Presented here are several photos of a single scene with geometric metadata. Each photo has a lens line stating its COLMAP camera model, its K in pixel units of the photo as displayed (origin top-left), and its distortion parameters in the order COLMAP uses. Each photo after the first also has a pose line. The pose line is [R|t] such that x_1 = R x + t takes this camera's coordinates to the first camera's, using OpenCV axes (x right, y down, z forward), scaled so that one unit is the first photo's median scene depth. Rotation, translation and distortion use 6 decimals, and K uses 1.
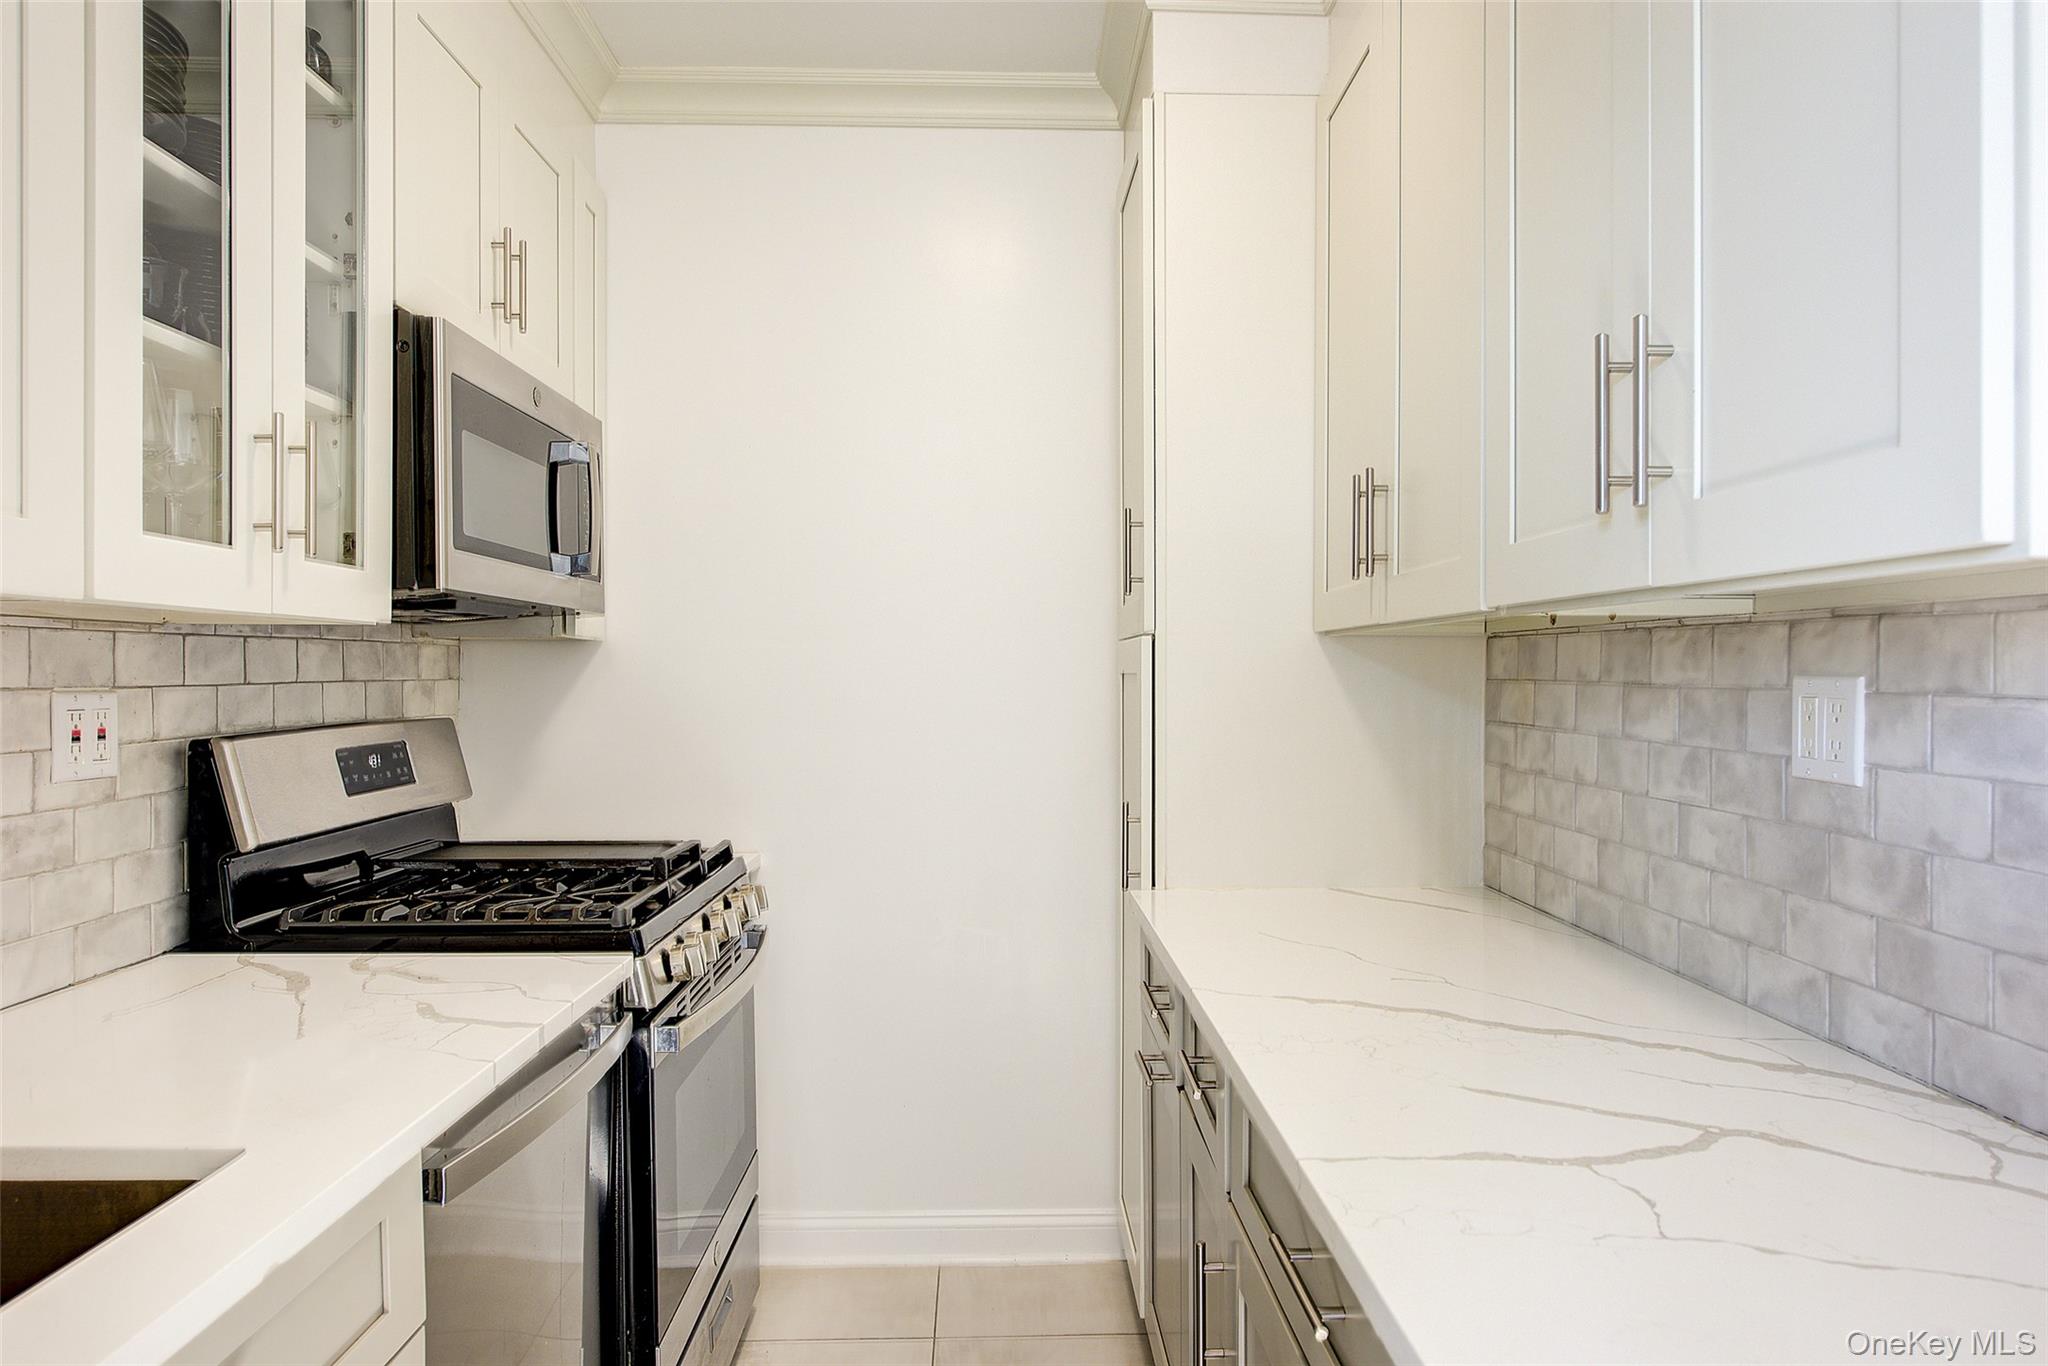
lens RADIAL K [[1264.0, 0, 1024.0], [0, 1264.0, 683.0], [0, 0, 1]] dist [0.002251, 0.000910]
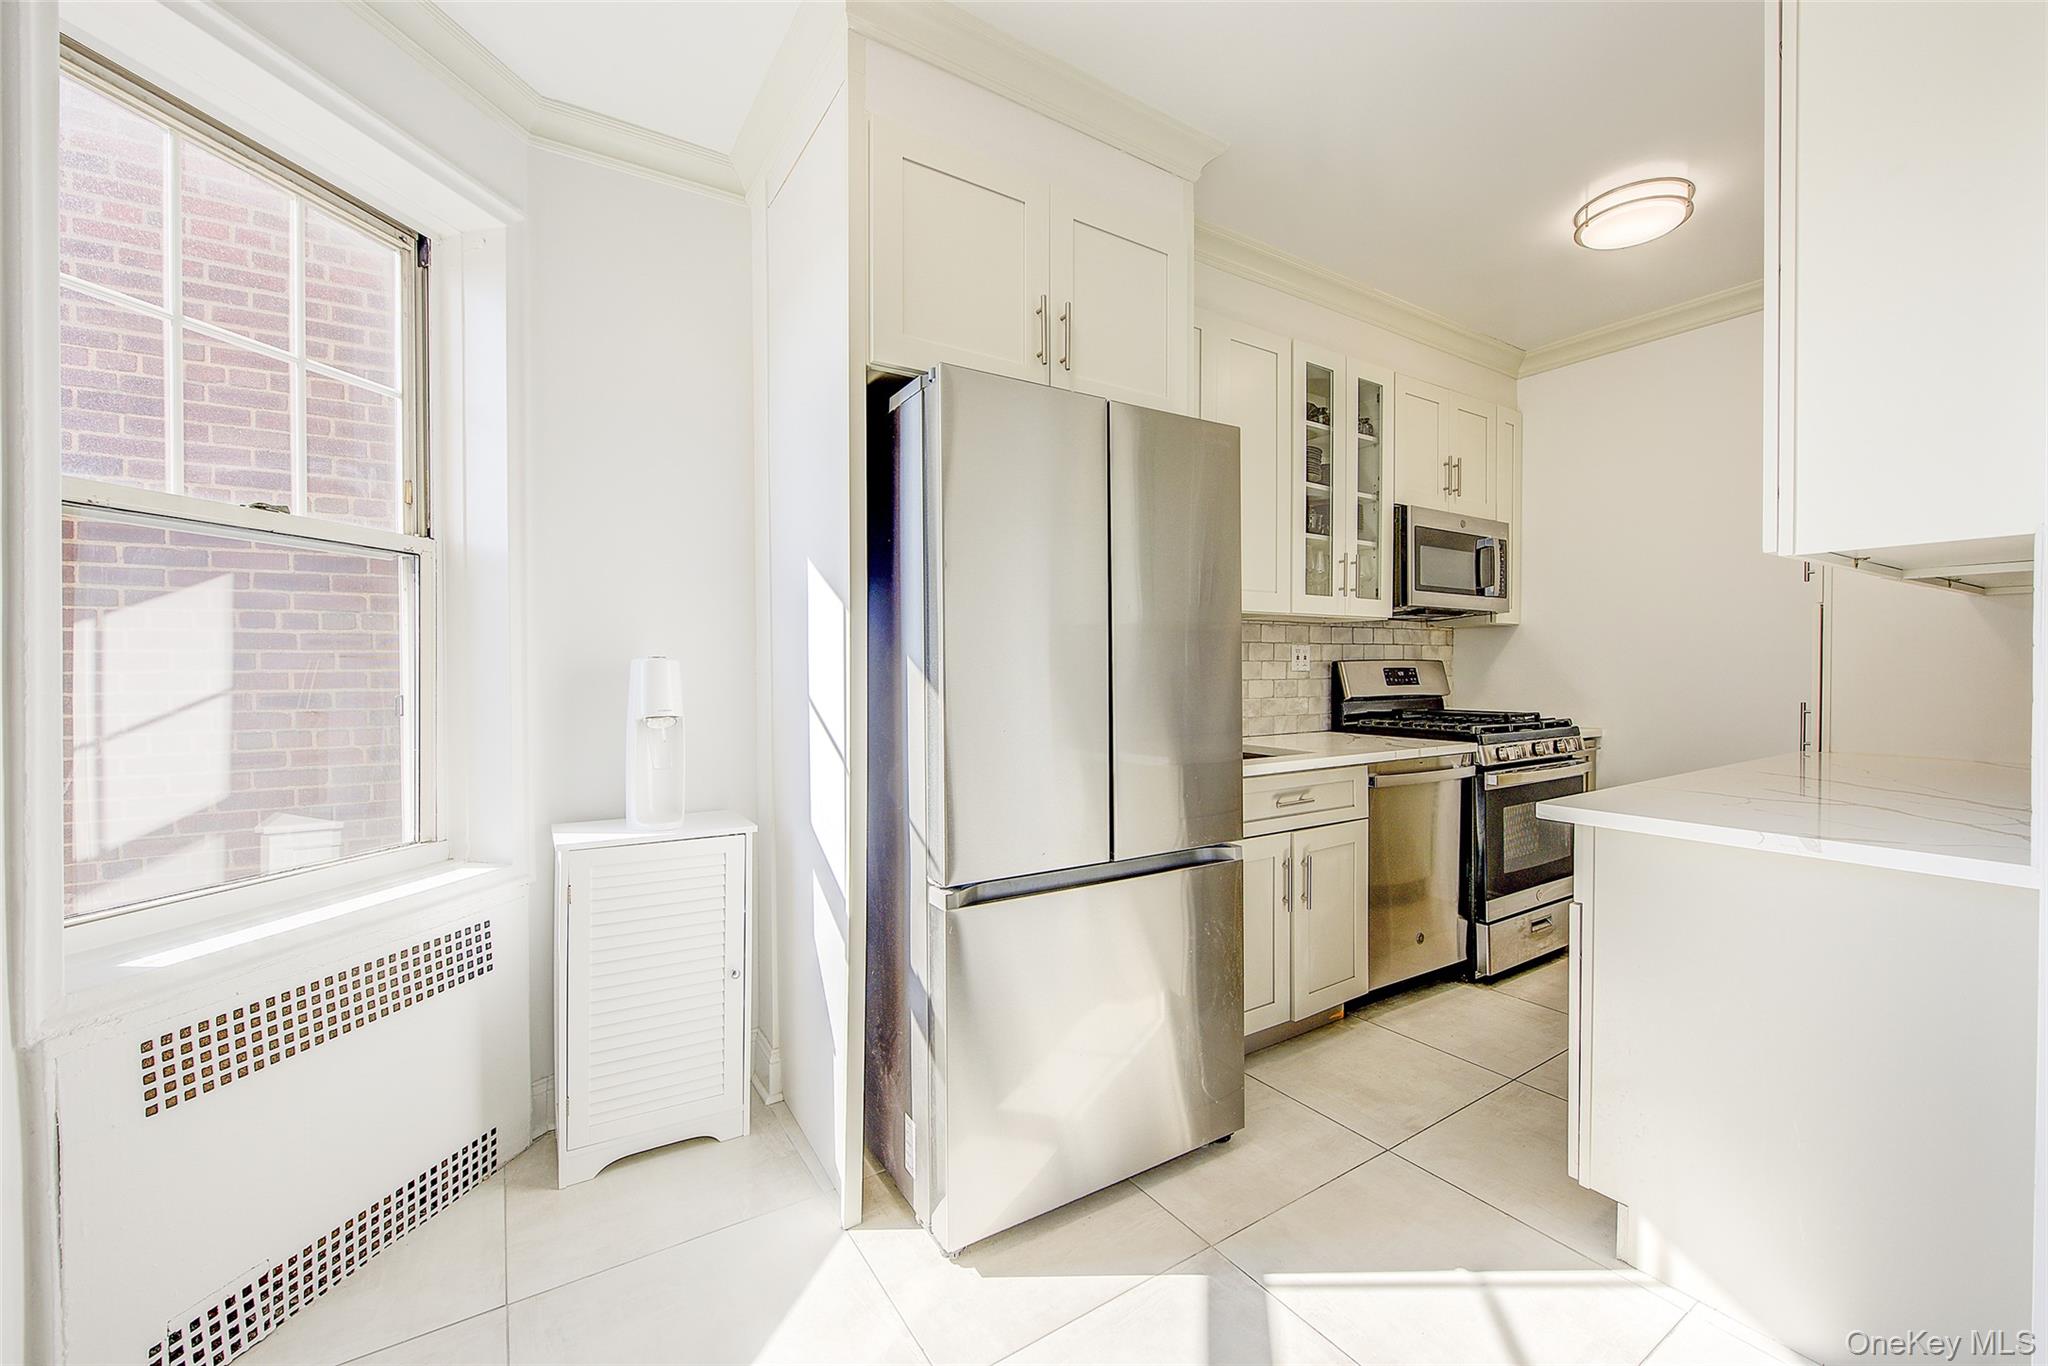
lens RADIAL K [[808.9, 0, 1027.3], [0, 808.9, 683.1], [0, 0, 1]] dist [-0.000907, -0.000838]
pose [[0.518064, 0.012884, -0.855245, 0.605764], [-0.003894, 0.999912, 0.012704, 0.074839], [0.855333, -0.003252, 0.518069, -0.610119]]
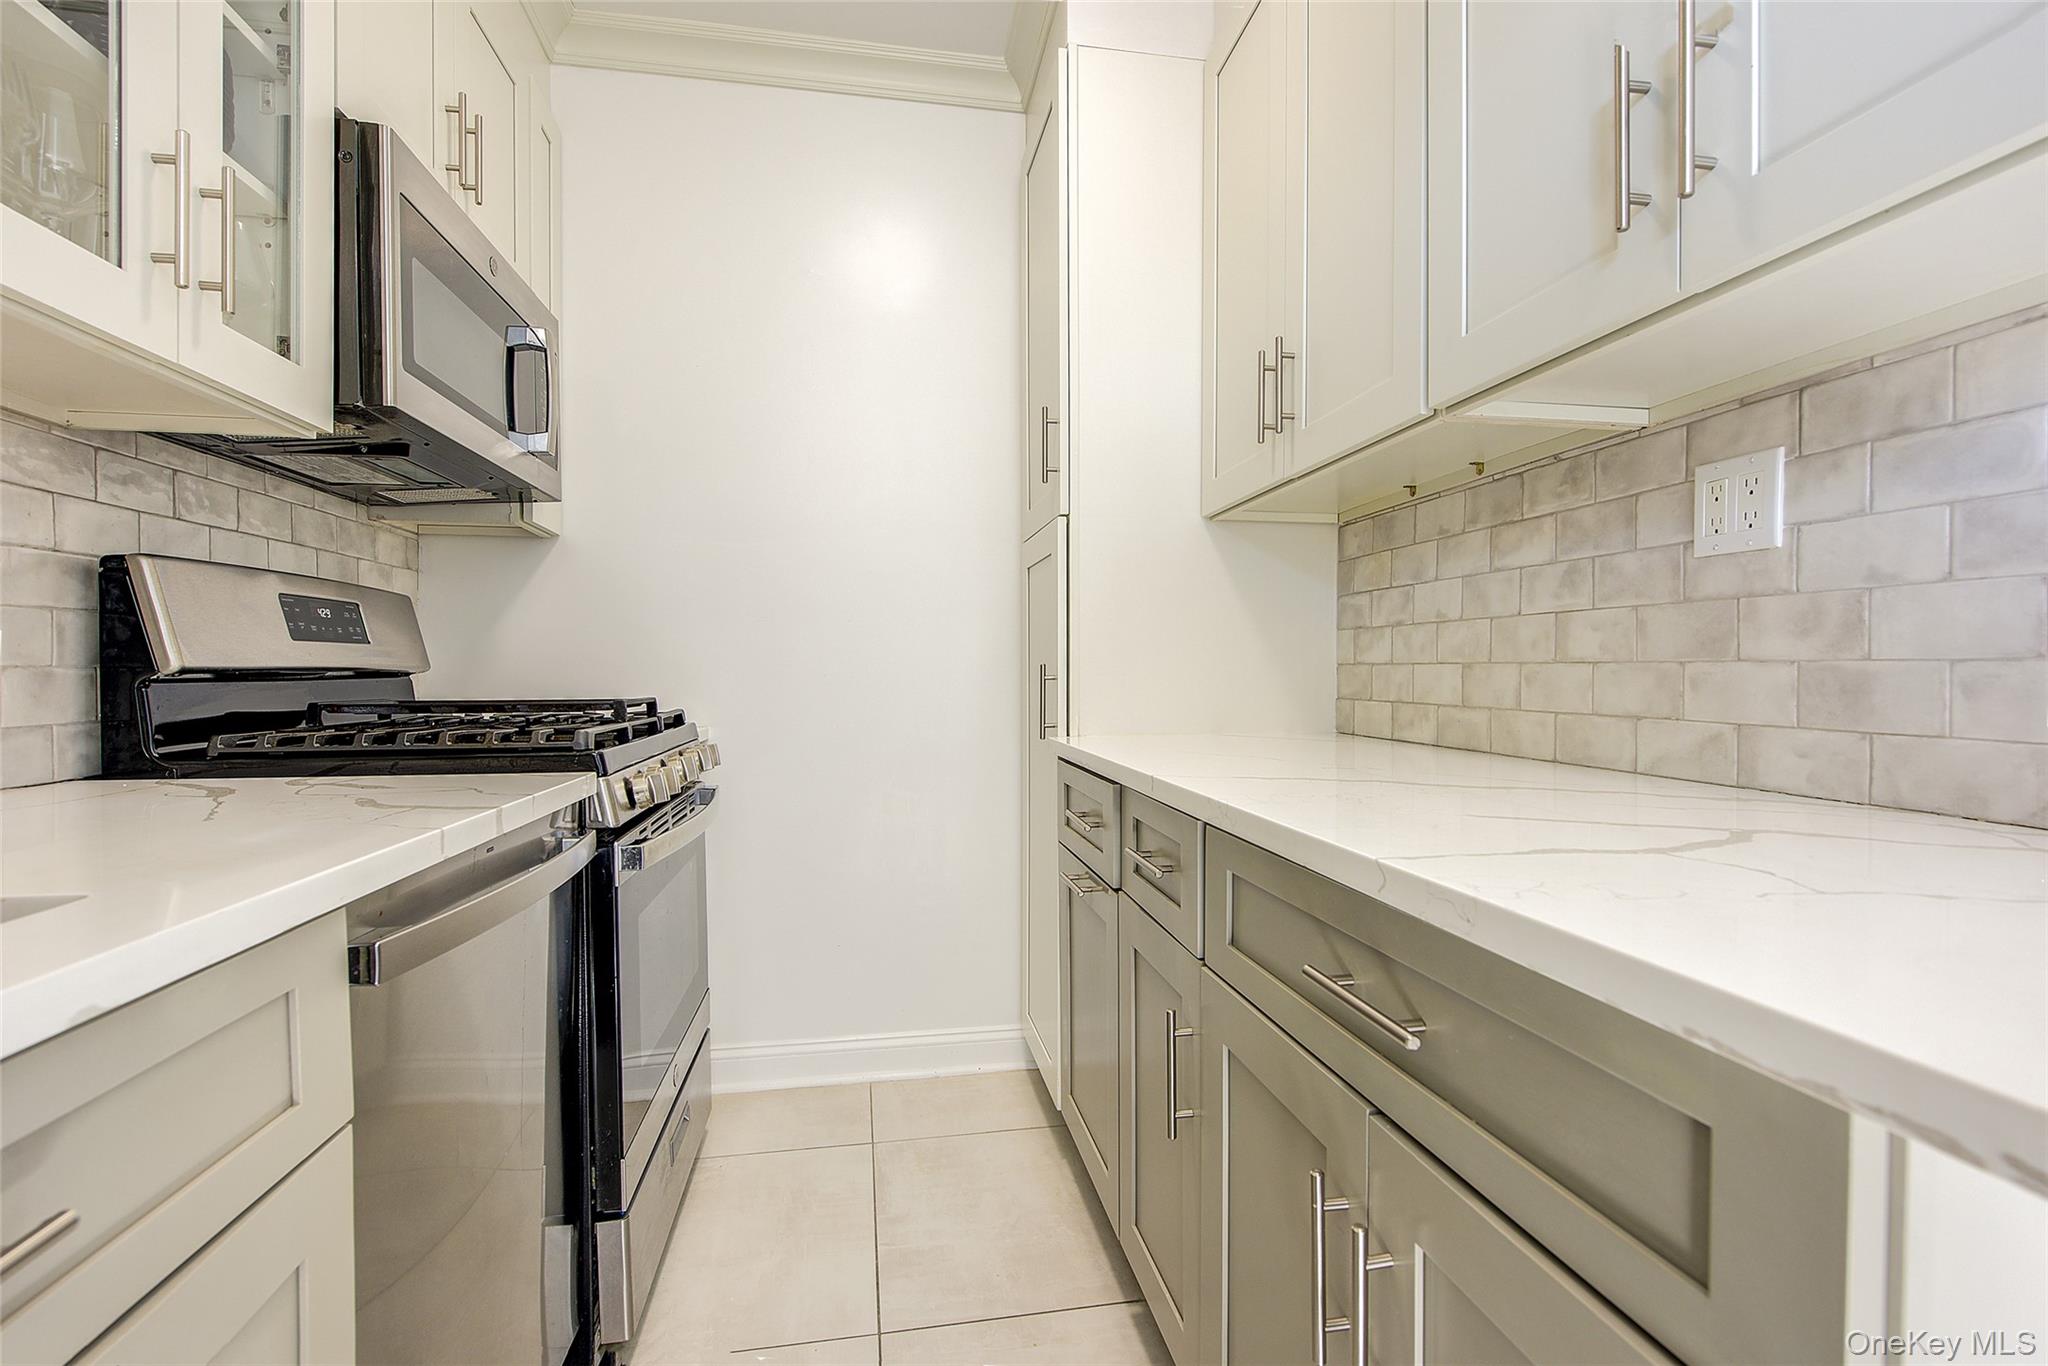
lens RADIAL K [[931.5, 0, 1026.5], [0, 931.5, 680.6], [0, 0, 1]] dist [-0.001192, -0.001235]
pose [[0.988860, -0.003107, 0.148815, -0.078469], [0.002769, 0.999993, 0.002481, 0.137991], [-0.148822, -0.002042, 0.988862, 0.209026]]
